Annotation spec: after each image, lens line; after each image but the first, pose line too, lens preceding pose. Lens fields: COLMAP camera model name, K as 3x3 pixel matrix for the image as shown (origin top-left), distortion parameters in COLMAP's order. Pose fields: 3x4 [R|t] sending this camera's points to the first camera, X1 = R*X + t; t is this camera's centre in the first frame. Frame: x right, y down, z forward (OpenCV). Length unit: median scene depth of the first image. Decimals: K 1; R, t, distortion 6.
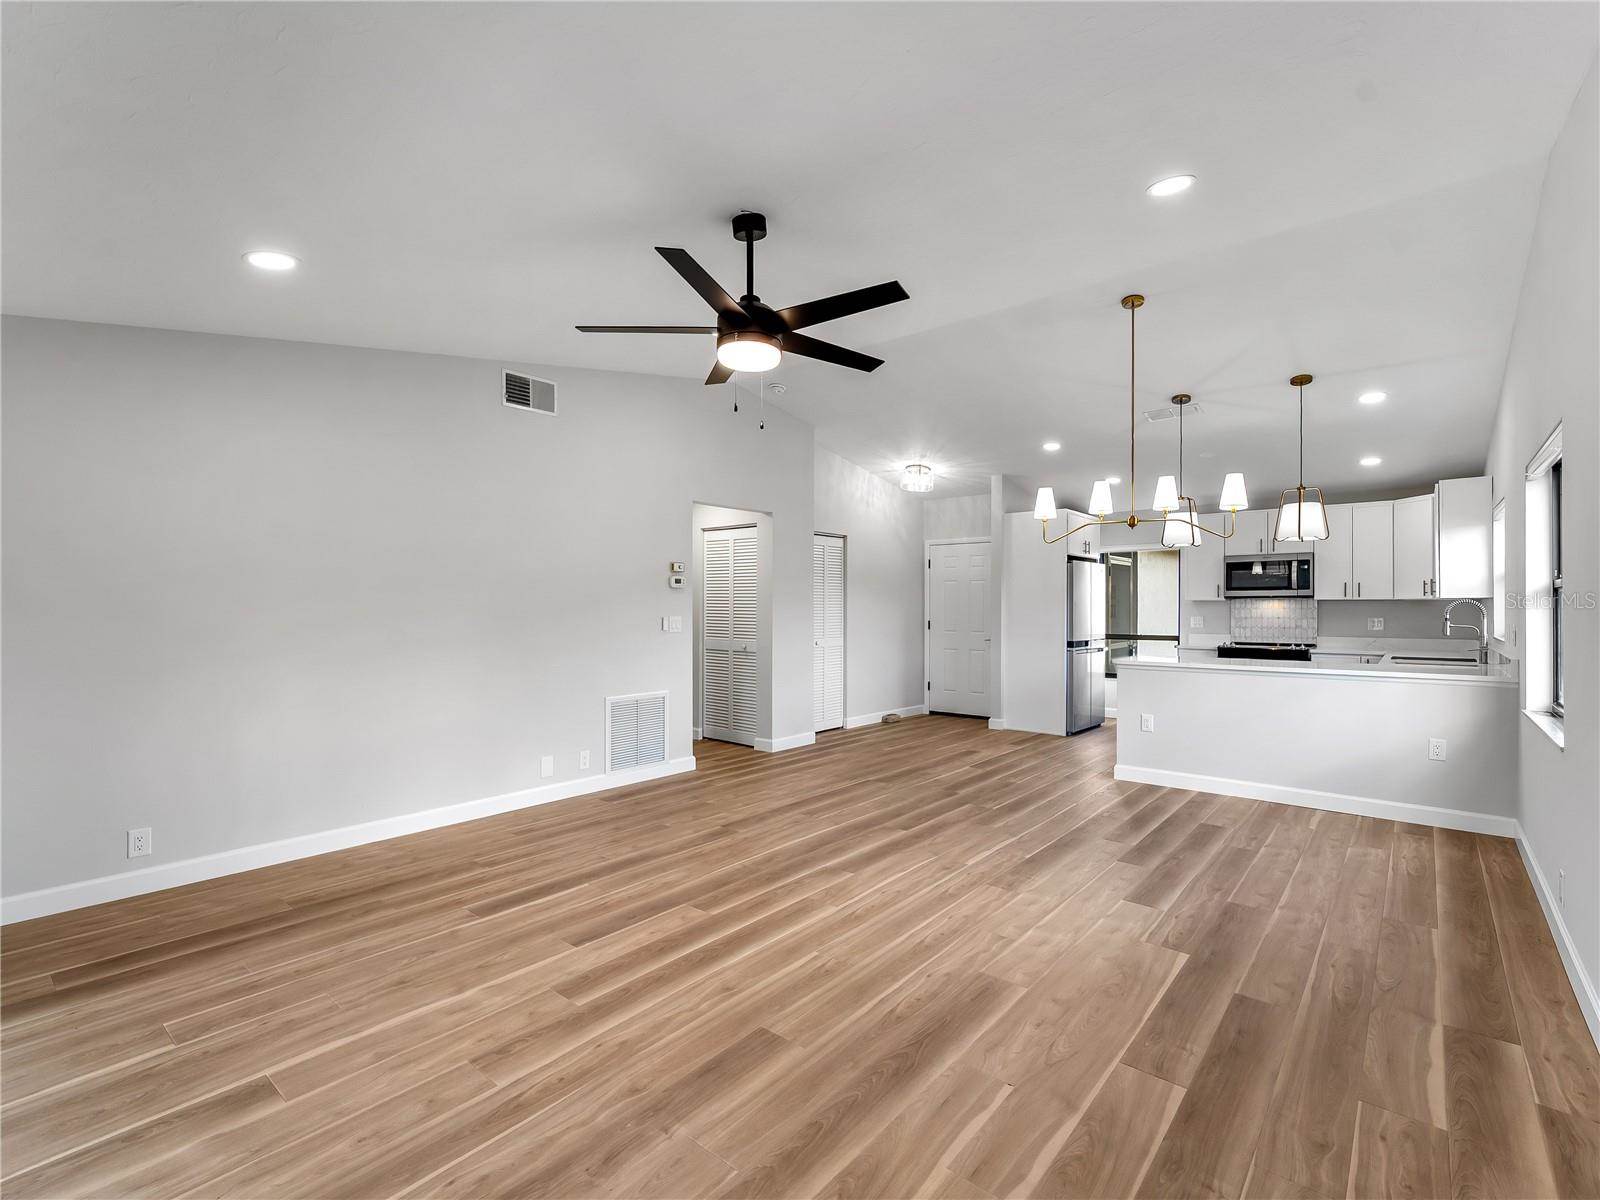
lens RADIAL K [[723.9, 0, 808.5], [0, 723.9, 605.4], [0, 0, 1]] dist [0.002964, 0.000617]
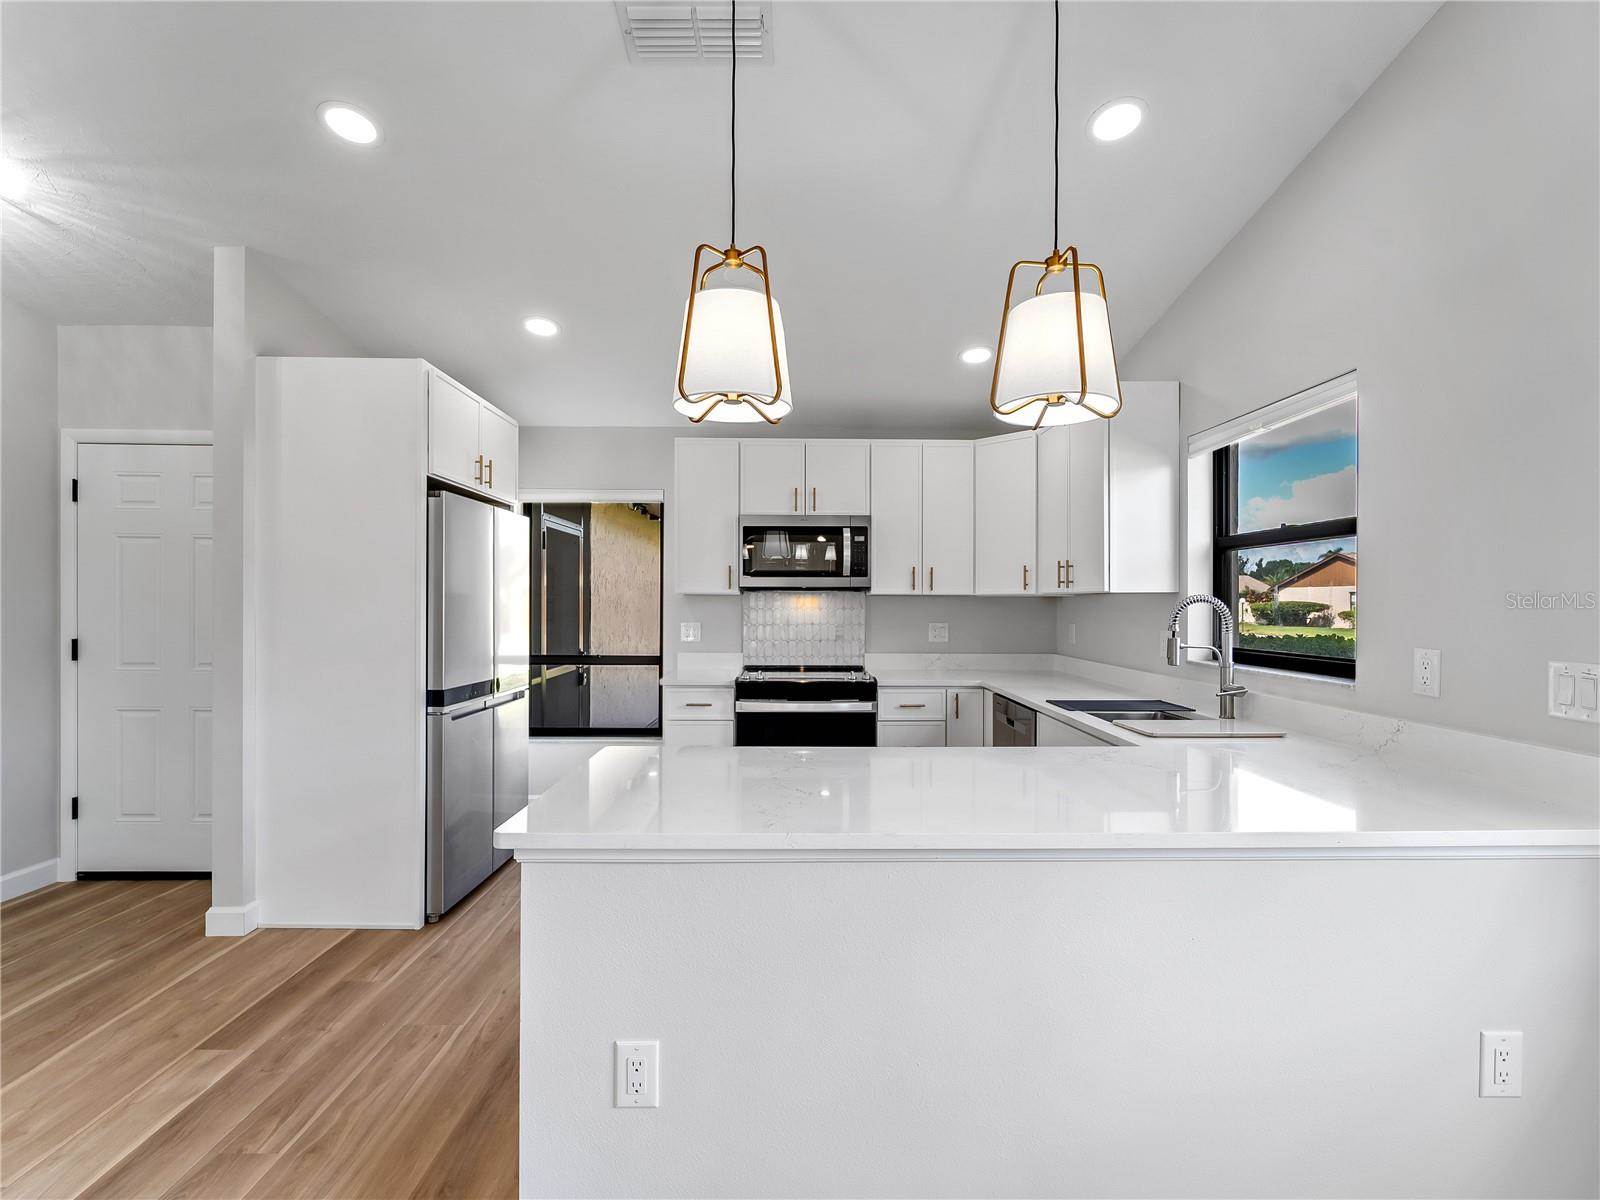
lens RADIAL K [[723.9, 0, 808.5], [0, 723.9, 605.4], [0, 0, 1]] dist [0.002964, 0.000617]
pose [[0.749803, 0.001849, 0.661658, 0.250113], [-0.004730, 0.999986, 0.002566, 0.000105], [-0.661644, -0.005054, 0.749801, 0.559406]]
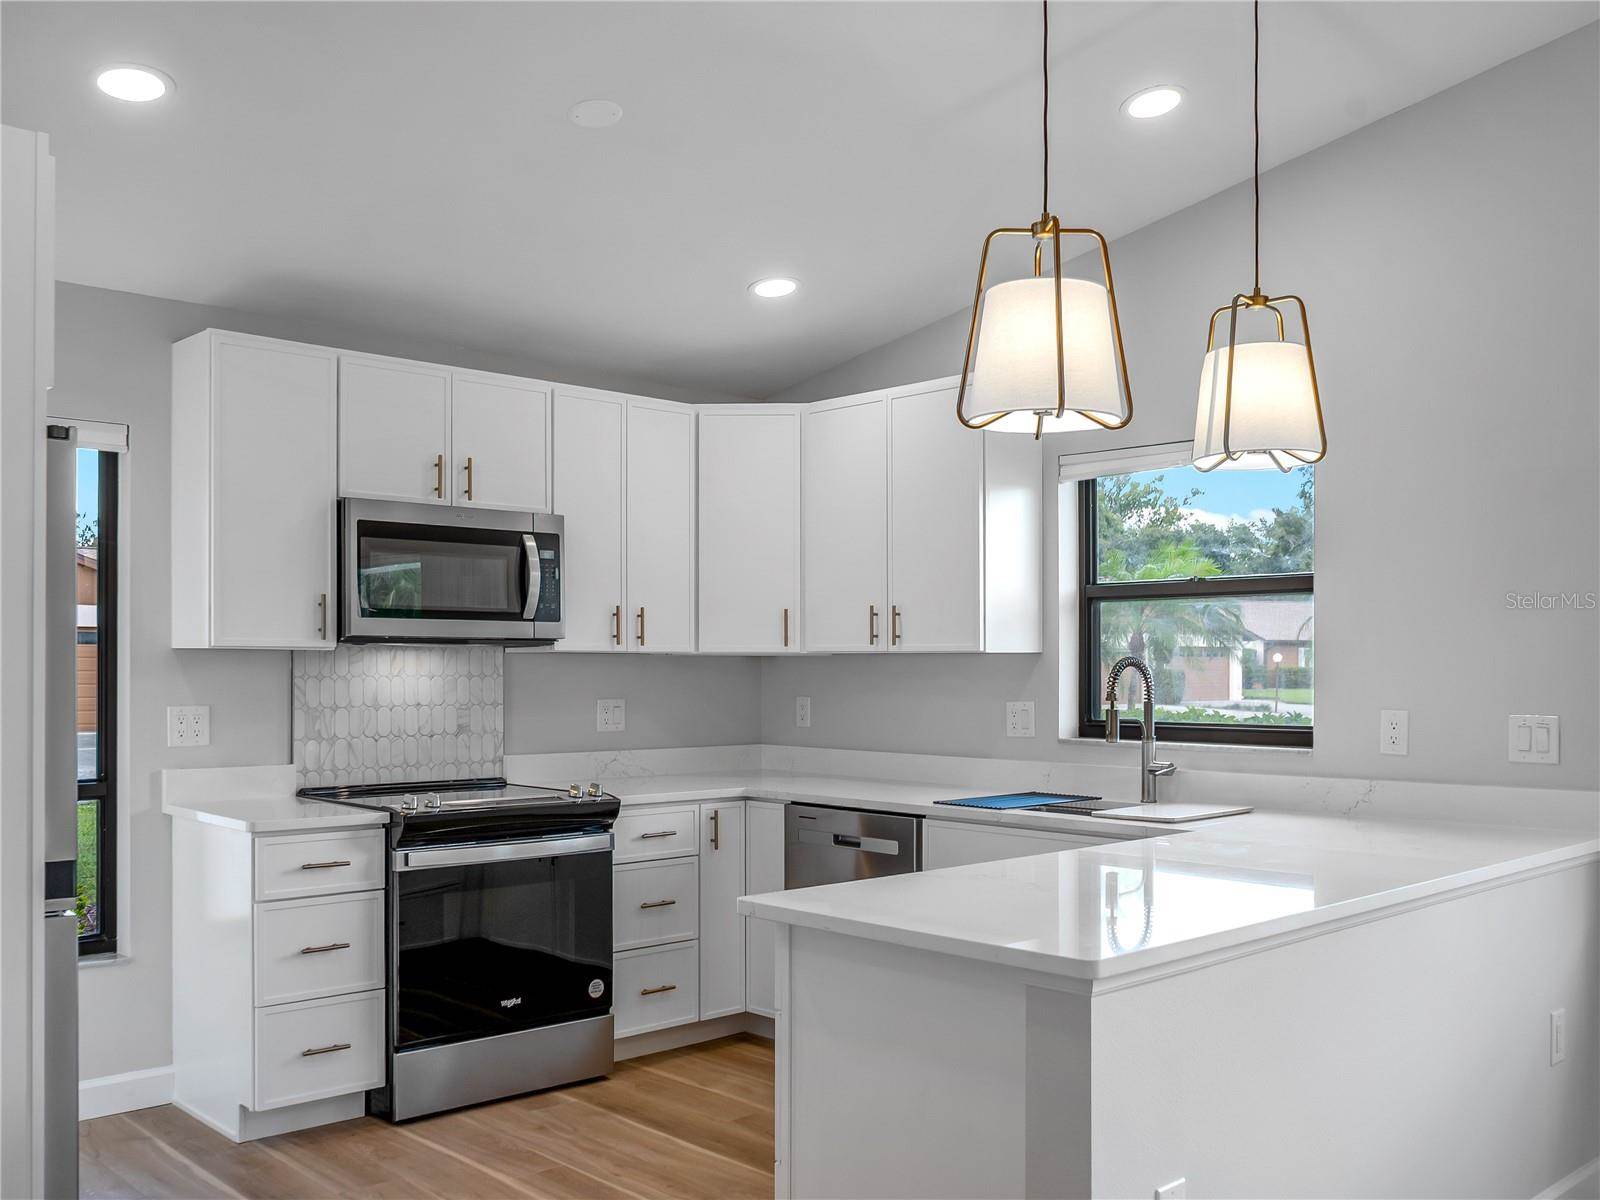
lens RADIAL K [[1470.0, 0, 800.0], [0, 1470.0, 600.0], [0, 0, 1]] dist [-0.029056, -0.006830]
pose [[0.111716, 0.046207, 0.992665, 0.010473], [-0.003328, 0.998930, -0.046124, -0.000093], [-0.993735, 0.001849, 0.111750, 0.770826]]
